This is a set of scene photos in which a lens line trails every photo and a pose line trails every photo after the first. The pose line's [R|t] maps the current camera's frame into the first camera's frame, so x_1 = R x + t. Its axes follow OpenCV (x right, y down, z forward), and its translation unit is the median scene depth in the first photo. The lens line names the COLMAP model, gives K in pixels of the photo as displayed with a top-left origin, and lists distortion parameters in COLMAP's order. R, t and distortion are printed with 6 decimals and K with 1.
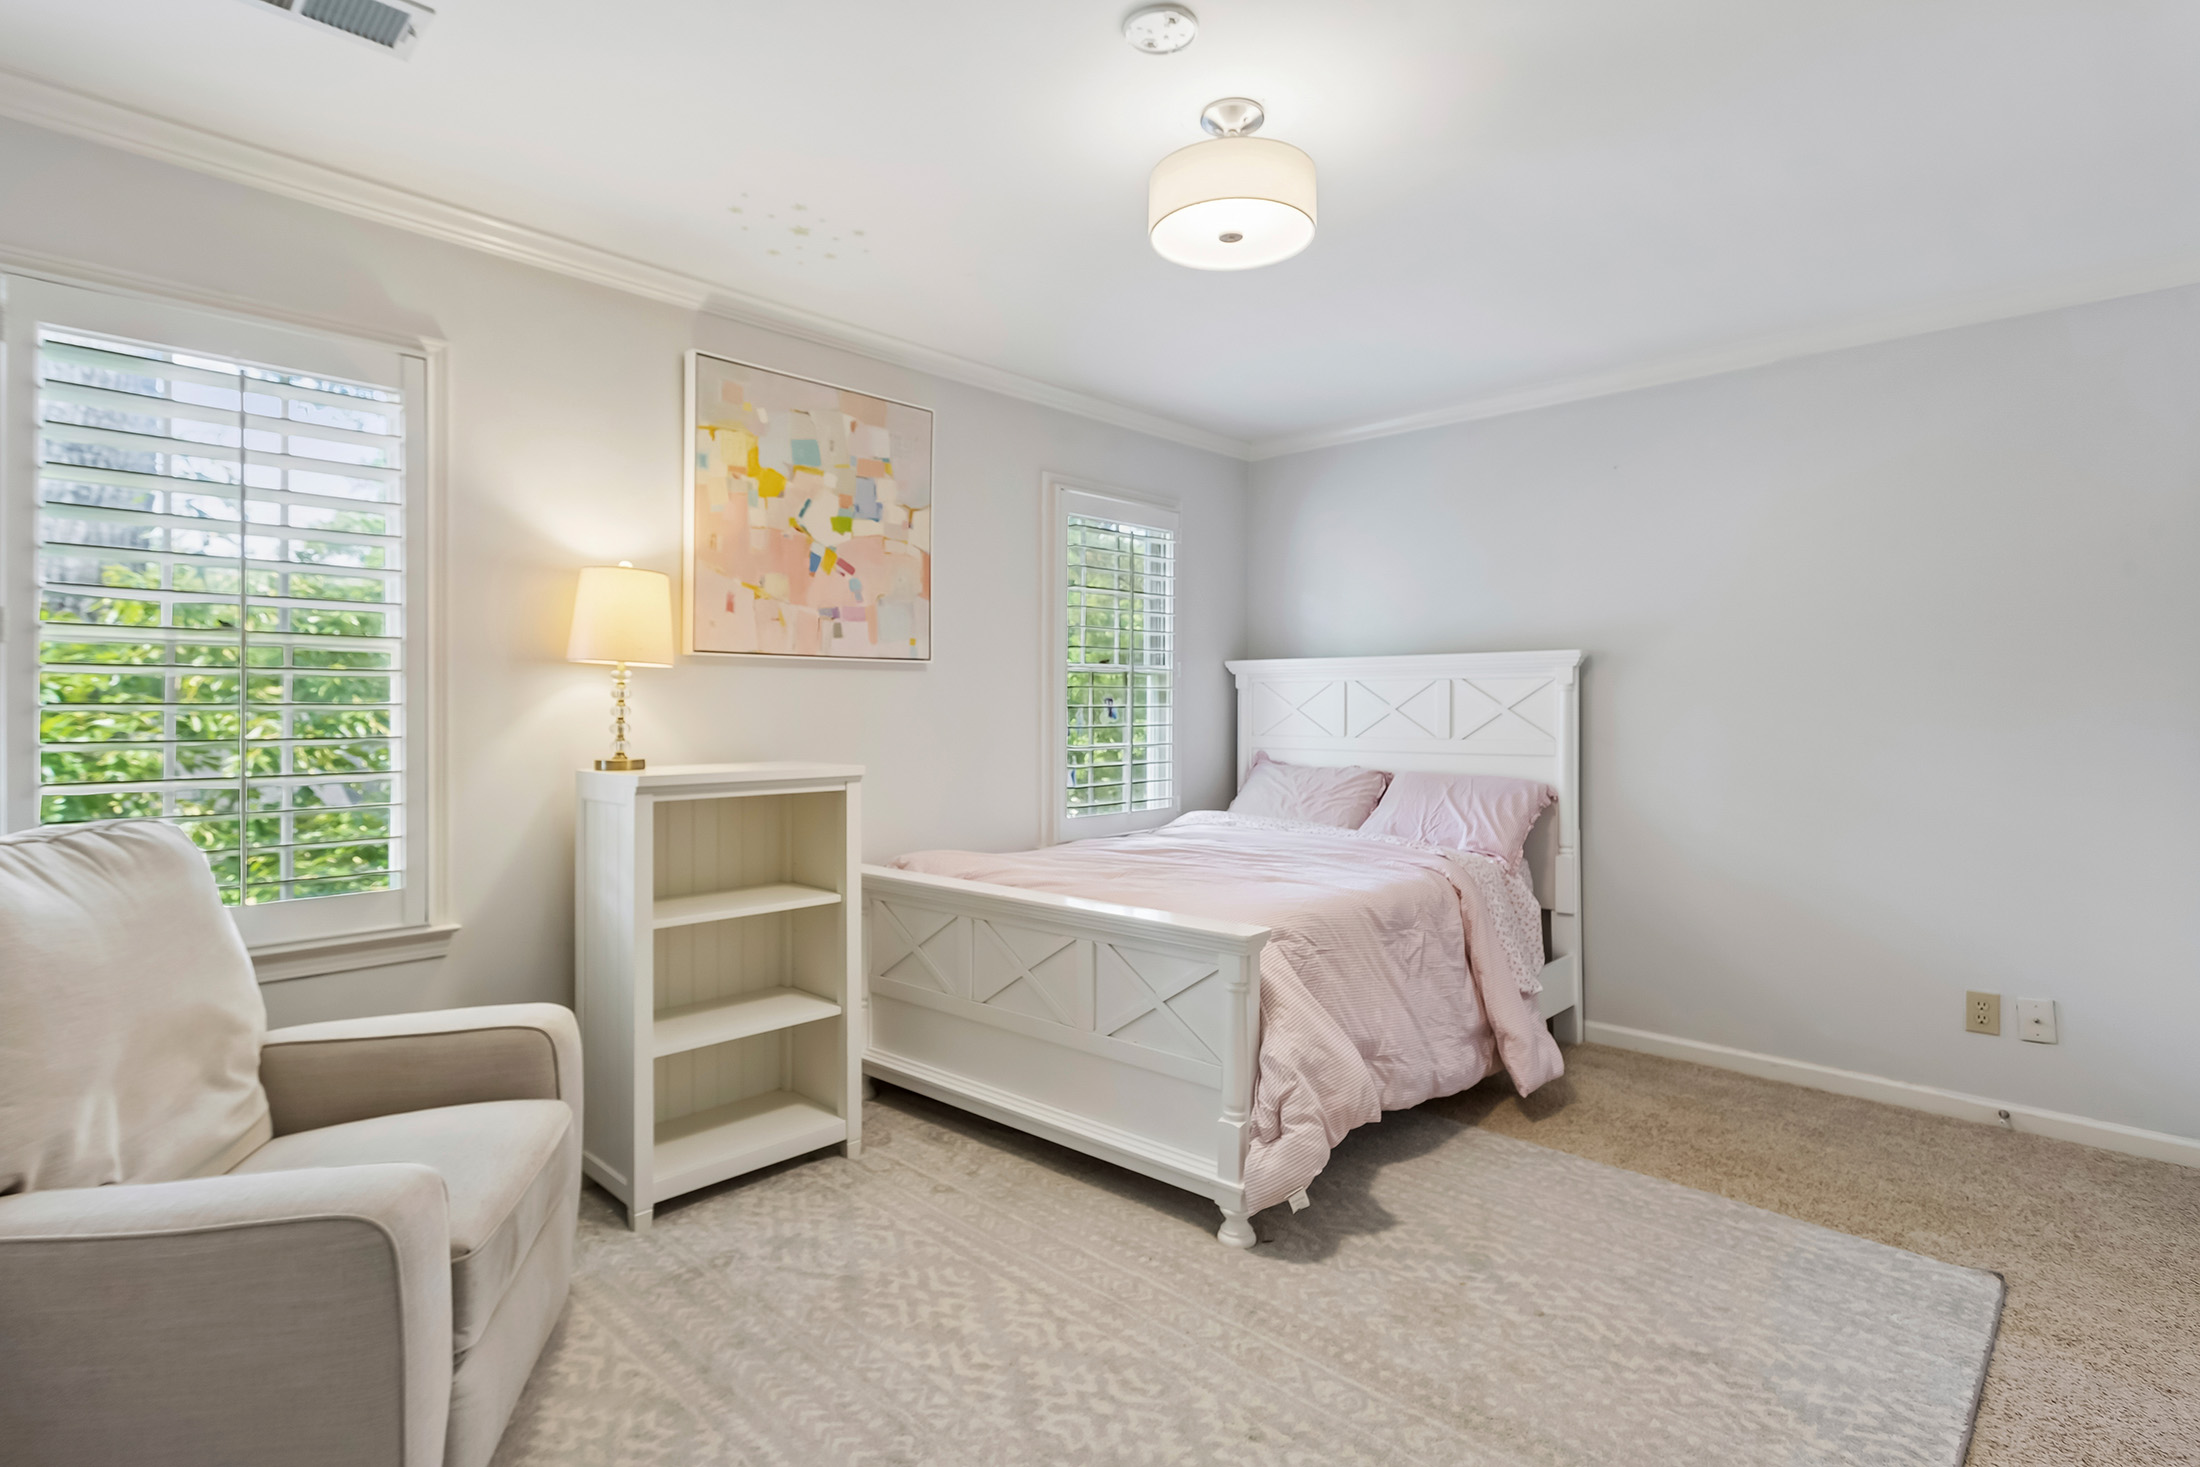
lens RADIAL K [[1077.7, 0, 1091.1], [0, 1077.7, 714.6], [0, 0, 1]] dist [0.003670, 0.001034]
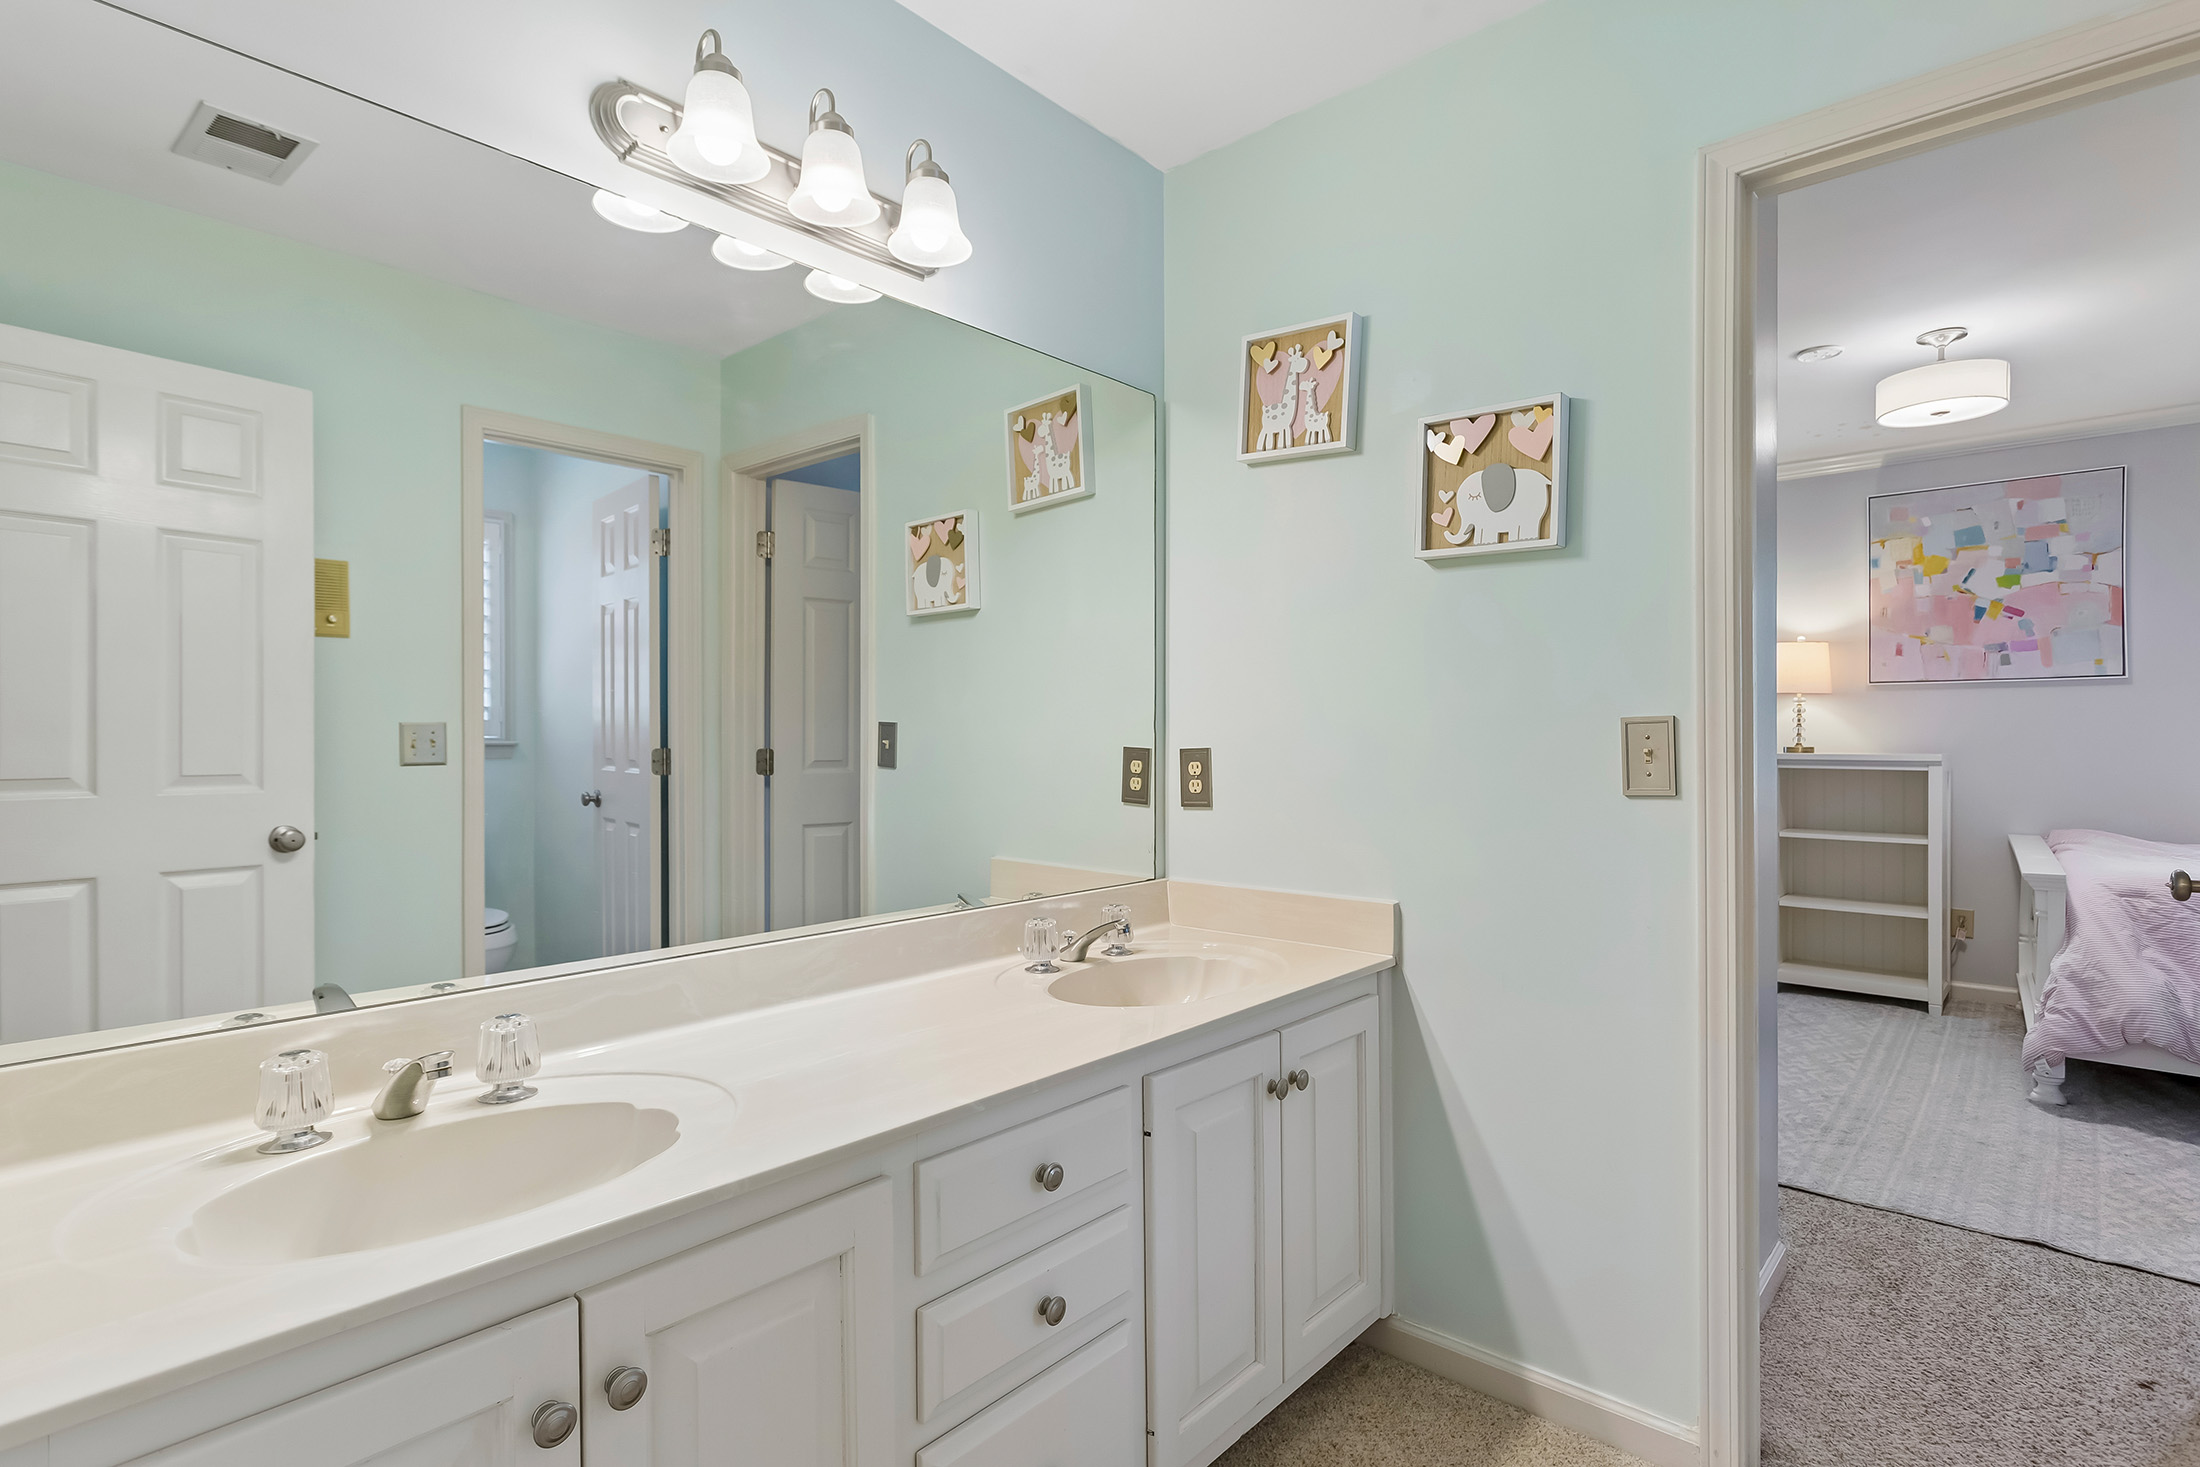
lens RADIAL K [[1077.7, 0, 1091.1], [0, 1077.7, 714.6], [0, 0, 1]] dist [0.003670, 0.001034]
pose [[0.025364, -0.018731, -0.999503, 1.127944], [-0.005401, 0.999807, -0.018874, 0.023568], [0.999664, 0.005877, 0.025258, -0.187596]]
